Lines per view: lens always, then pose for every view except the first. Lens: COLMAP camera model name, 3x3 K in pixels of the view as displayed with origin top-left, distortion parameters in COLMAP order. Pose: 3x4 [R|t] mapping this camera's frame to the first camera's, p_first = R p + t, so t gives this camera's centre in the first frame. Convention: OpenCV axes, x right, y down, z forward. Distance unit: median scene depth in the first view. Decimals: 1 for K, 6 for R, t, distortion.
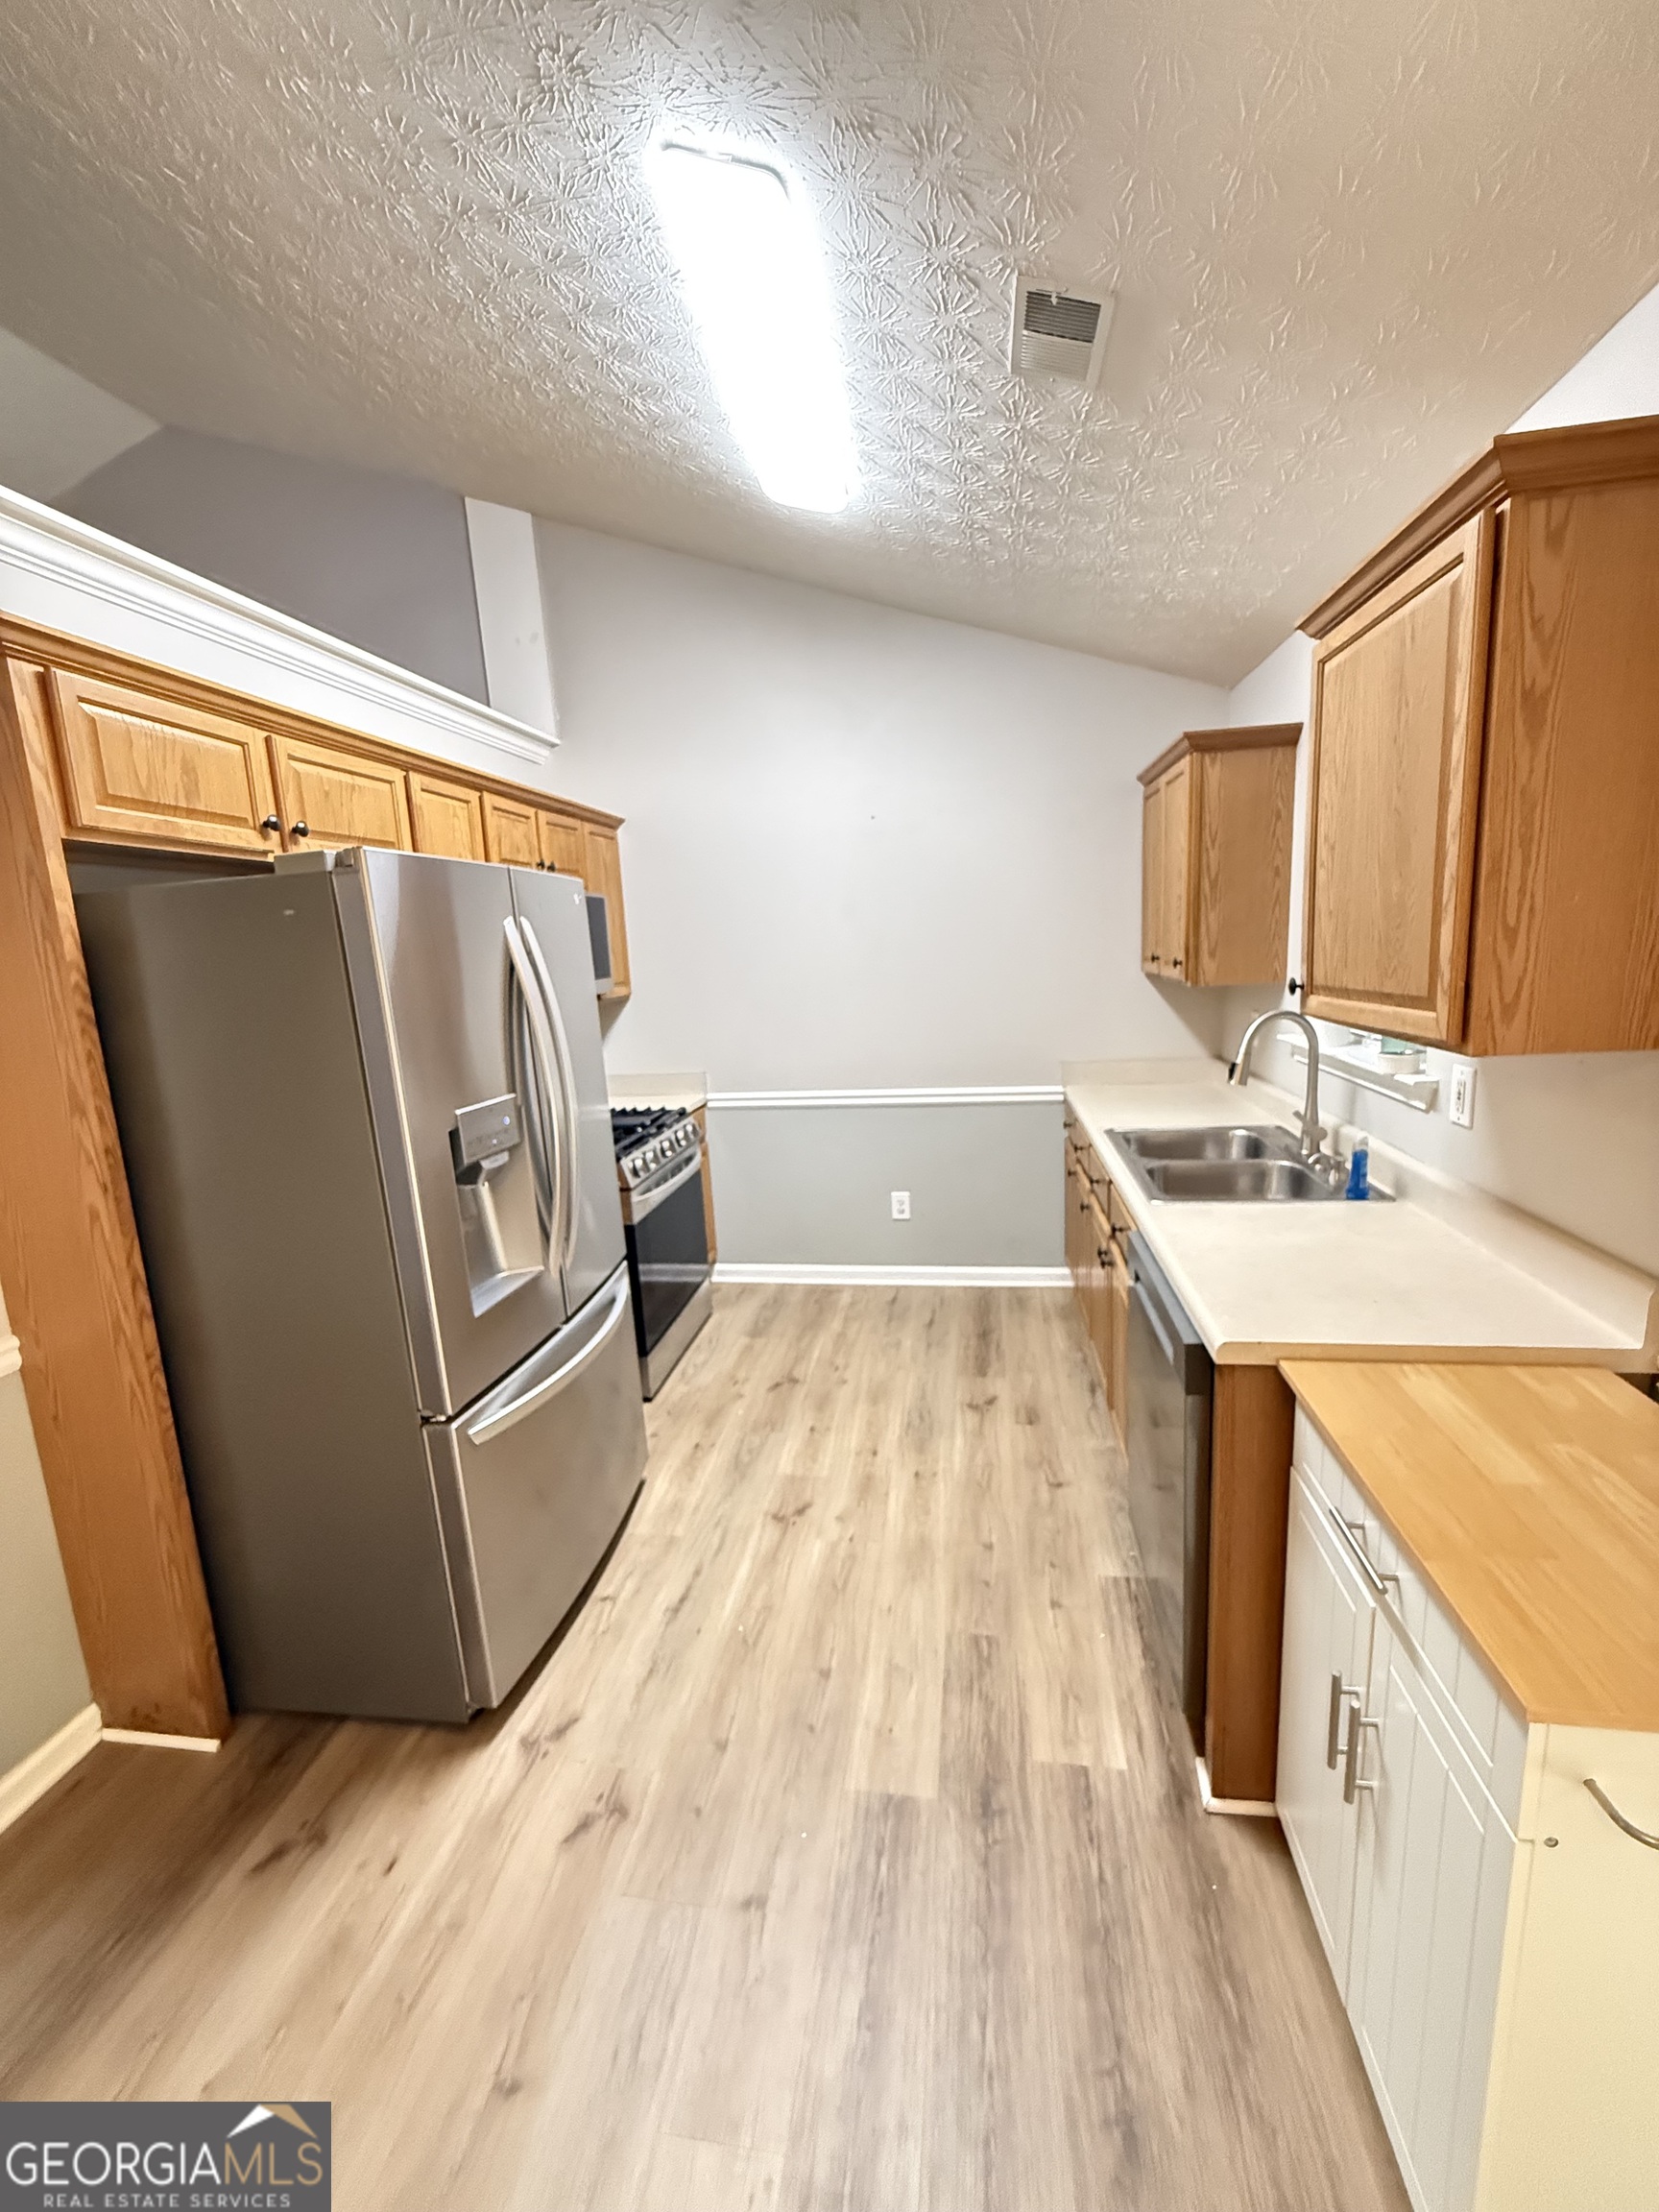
lens RADIAL K [[882.2, 0, 834.3], [0, 882.2, 1095.1], [0, 0, 1]] dist [0.000103, 0.000330]
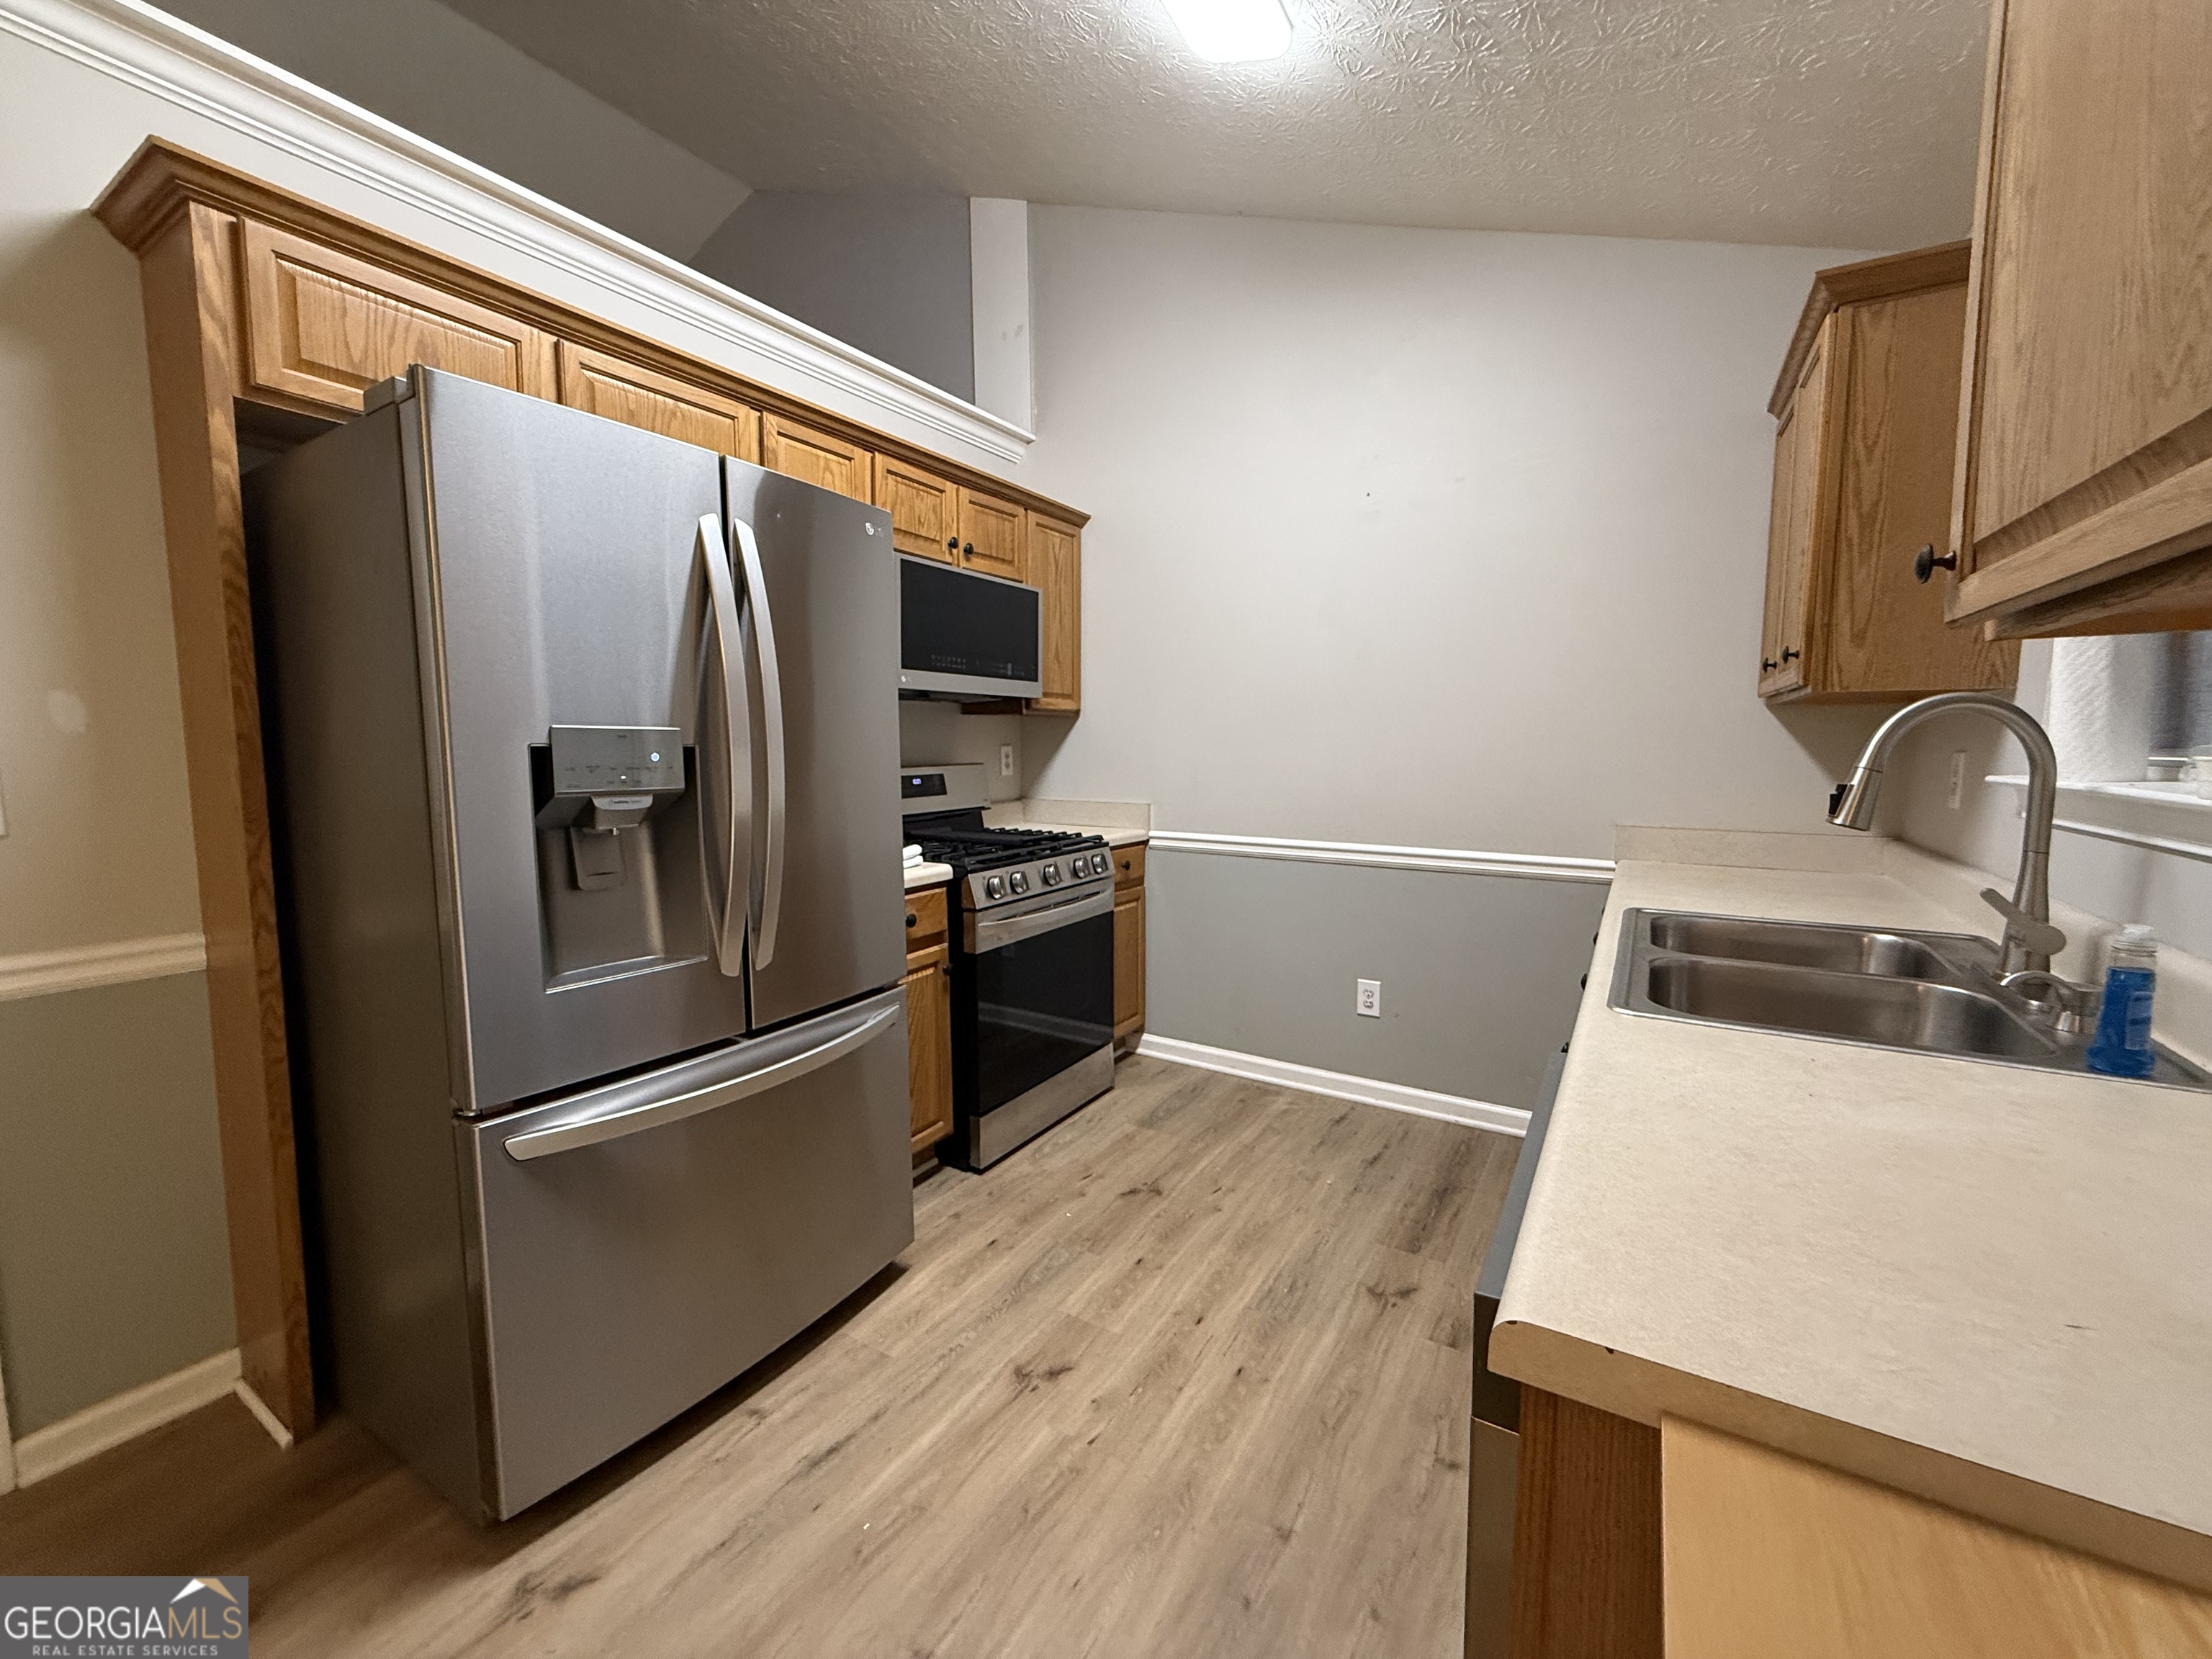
lens RADIAL K [[882.2, 0, 1111.6], [0, 882.2, 821.3], [0, 0, 1]] dist [0.000103, 0.000330]
pose [[0.922981, 0.087339, -0.374805, 0.207499], [-0.113584, 0.992346, -0.048464, 0.052837], [0.367703, 0.087303, 0.925836, 0.286609]]
